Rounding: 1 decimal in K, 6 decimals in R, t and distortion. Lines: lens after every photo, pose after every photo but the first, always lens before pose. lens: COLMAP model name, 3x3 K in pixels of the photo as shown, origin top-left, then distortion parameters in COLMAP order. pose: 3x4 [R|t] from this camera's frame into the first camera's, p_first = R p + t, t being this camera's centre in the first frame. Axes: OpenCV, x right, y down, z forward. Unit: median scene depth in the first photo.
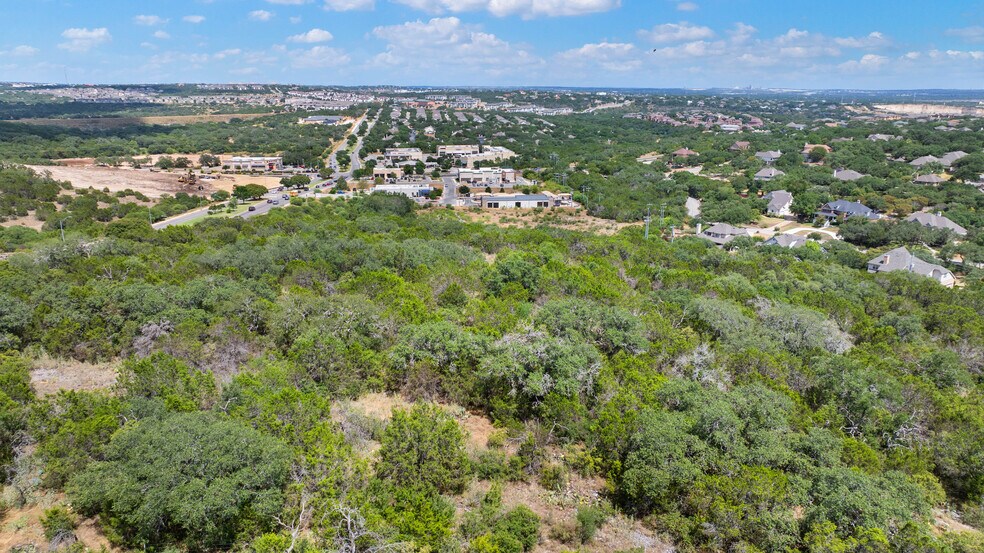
lens RADIAL K [[691.0, 0, 494.7], [0, 691.0, 271.1], [0, 0, 1]] dist [-0.038362, 0.029299]
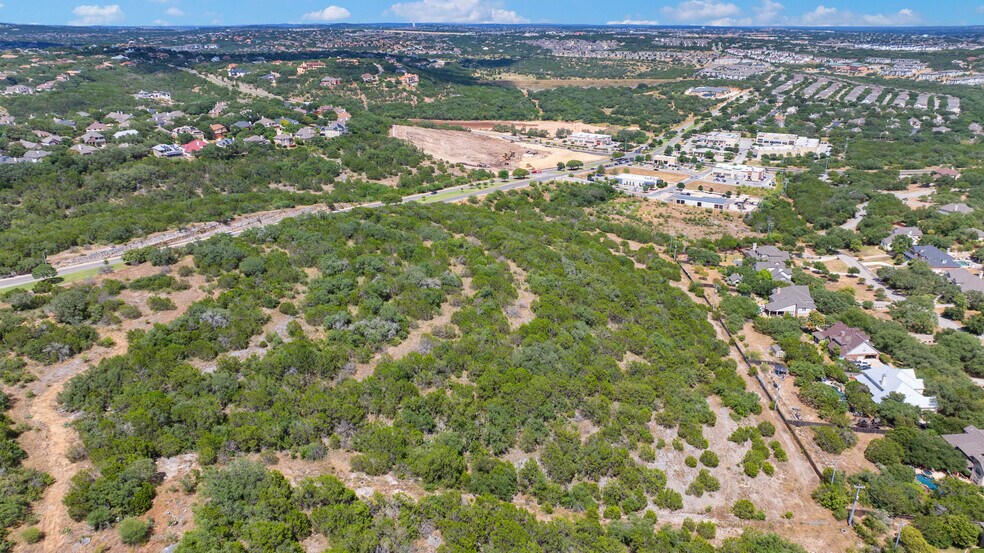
lens RADIAL K [[688.2, 0, 494.5], [0, 688.2, 263.5], [0, 0, 1]] dist [-0.037721, 0.028849]
pose [[0.788879, 0.197010, -0.582114, 0.369066], [-0.153594, 0.980368, 0.123645, -0.063382], [0.595046, -0.008131, 0.803651, -0.204319]]
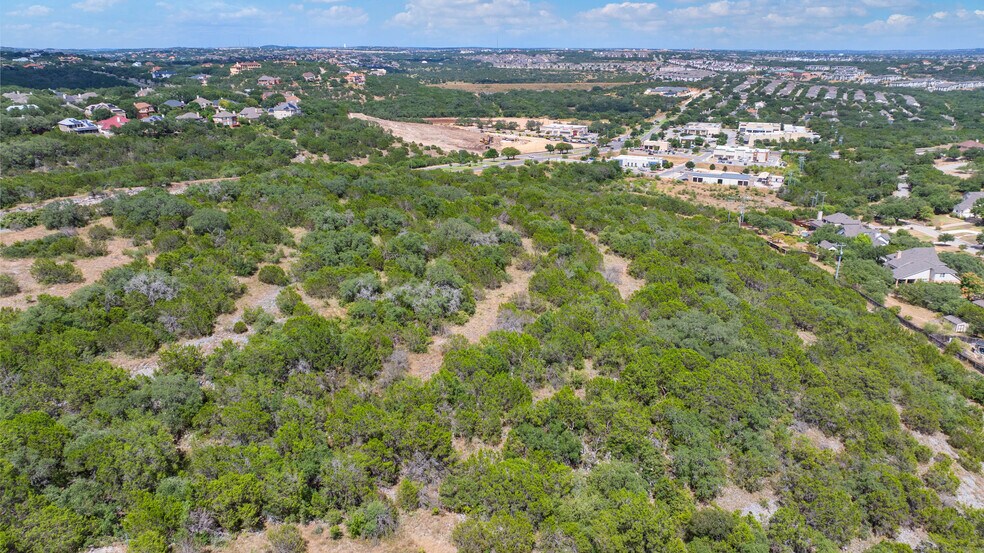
lens RADIAL K [[688.2, 0, 494.5], [0, 688.2, 263.5], [0, 0, 1]] dist [-0.037721, 0.028849]
pose [[0.845186, 0.153923, -0.511829, 0.232815], [-0.132758, 0.988081, 0.077922, -0.000596], [0.517722, 0.002091, 0.855546, -0.120682]]
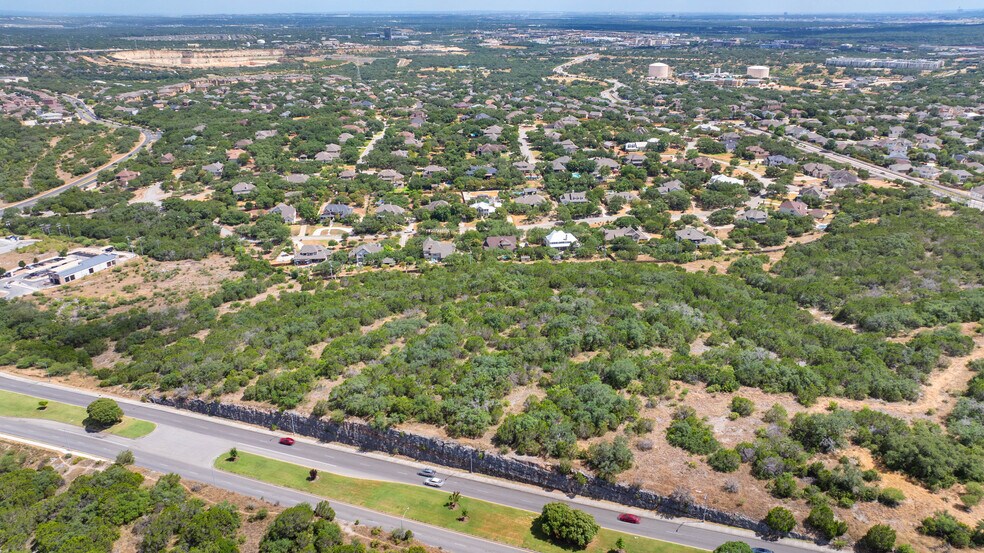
lens RADIAL K [[691.0, 0, 494.7], [0, 691.0, 271.1], [0, 0, 1]] dist [-0.038362, 0.029299]
pose [[0.496572, -0.312302, 0.809867, -0.379929], [0.226969, 0.947286, 0.226128, -0.141459], [-0.837796, 0.071526, 0.541278, -0.083810]]
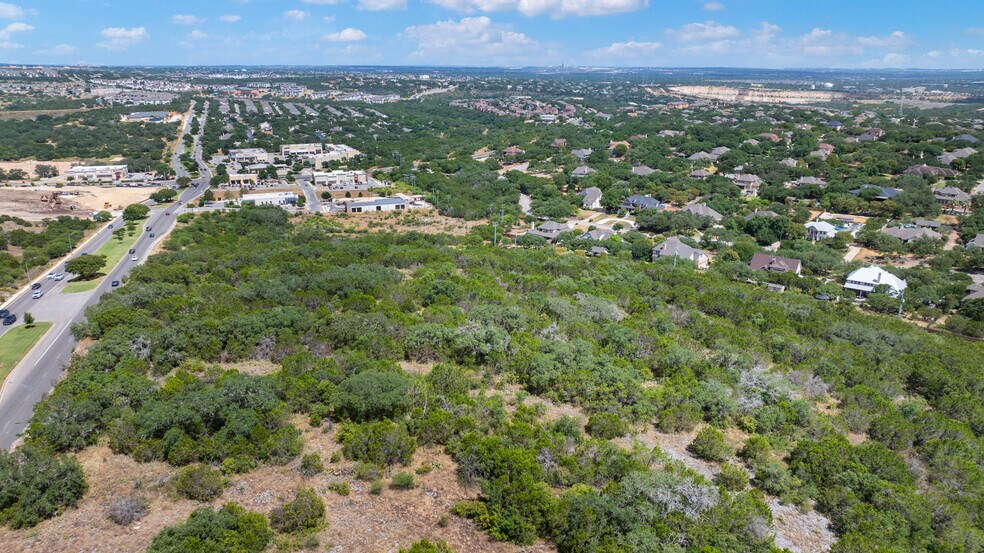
lens RADIAL K [[691.0, 0, 494.7], [0, 691.0, 271.1], [0, 0, 1]] dist [-0.038362, 0.029299]
pose [[0.968706, -0.070814, 0.237894, -0.043158], [0.063561, 0.997253, 0.038030, -0.016960], [-0.239934, -0.021719, 0.970546, -0.118602]]
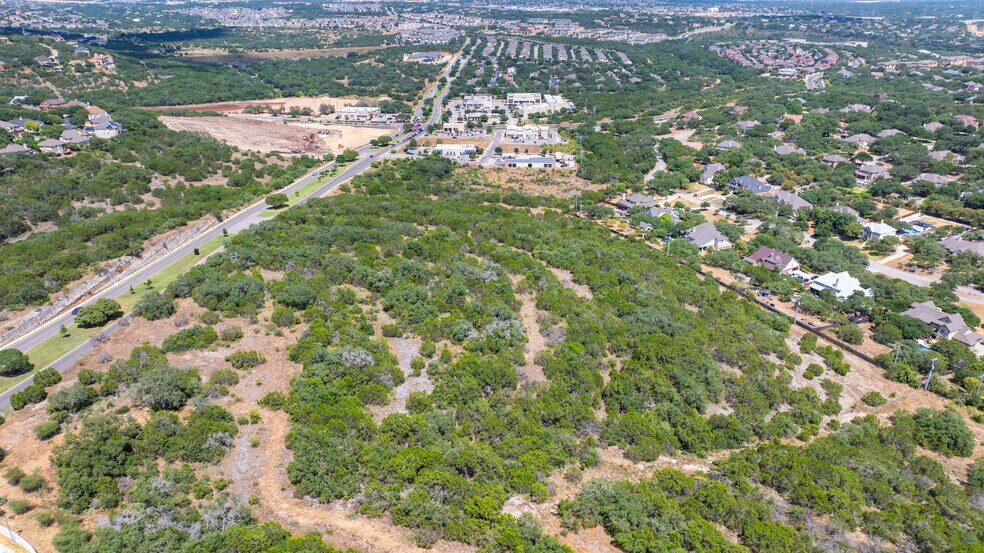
lens RADIAL K [[688.2, 0, 494.5], [0, 688.2, 263.5], [0, 0, 1]] dist [-0.037721, 0.028849]
pose [[0.985523, 0.055756, -0.160113, 0.144226], [-0.035756, 0.991489, 0.125185, -0.051320], [0.165730, -0.117647, 0.979129, -0.299027]]
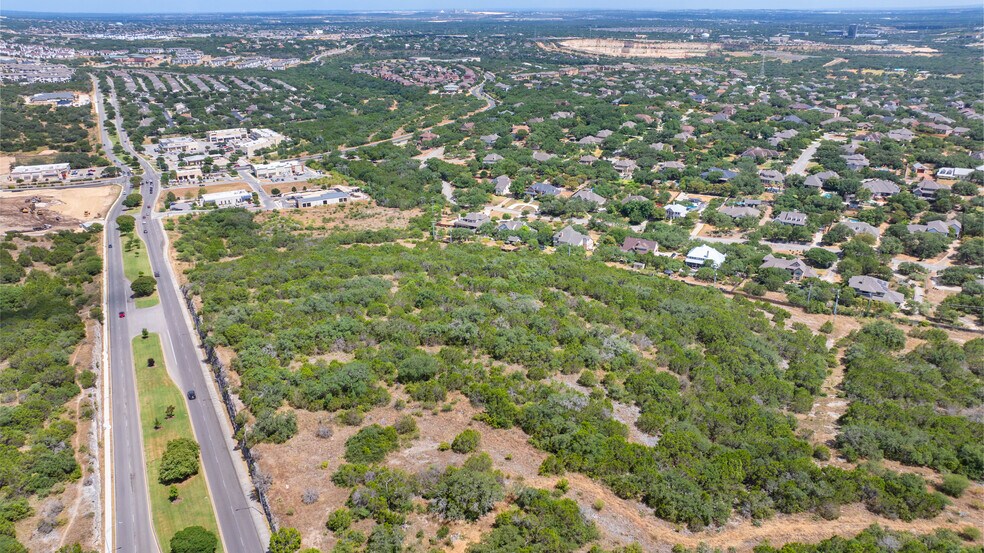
lens RADIAL K [[688.2, 0, 494.5], [0, 688.2, 263.5], [0, 0, 1]] dist [-0.037721, 0.028849]
pose [[0.920501, -0.144236, 0.363144, -0.121592], [0.108462, 0.987172, 0.117162, -0.072284], [-0.375385, -0.068461, 0.924337, -0.279962]]
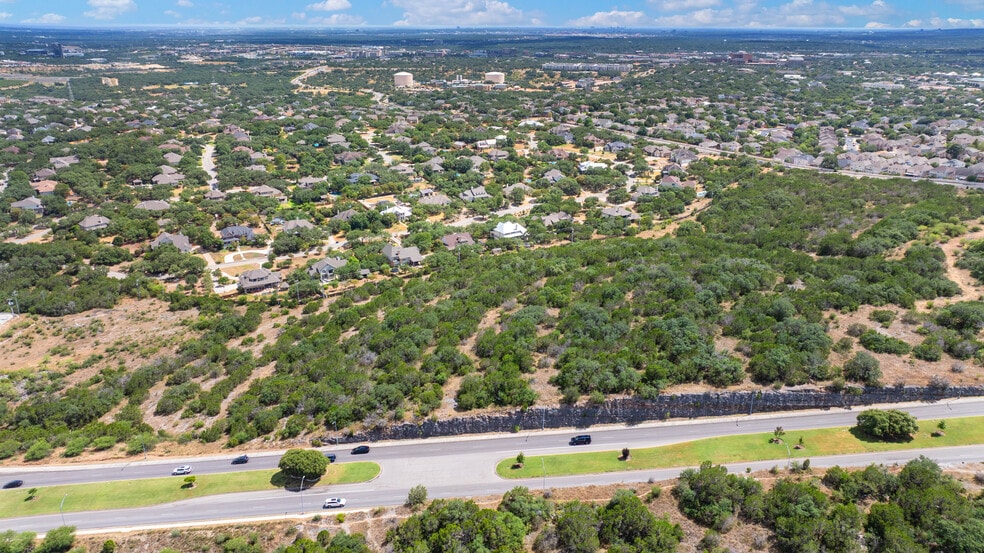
lens RADIAL K [[691.0, 0, 494.7], [0, 691.0, 271.1], [0, 0, 1]] dist [-0.038362, 0.029299]
pose [[0.083037, -0.338416, 0.937326, -0.473879], [0.255112, 0.916451, 0.308279, -0.192605], [-0.963339, 0.213525, 0.162433, 0.181837]]
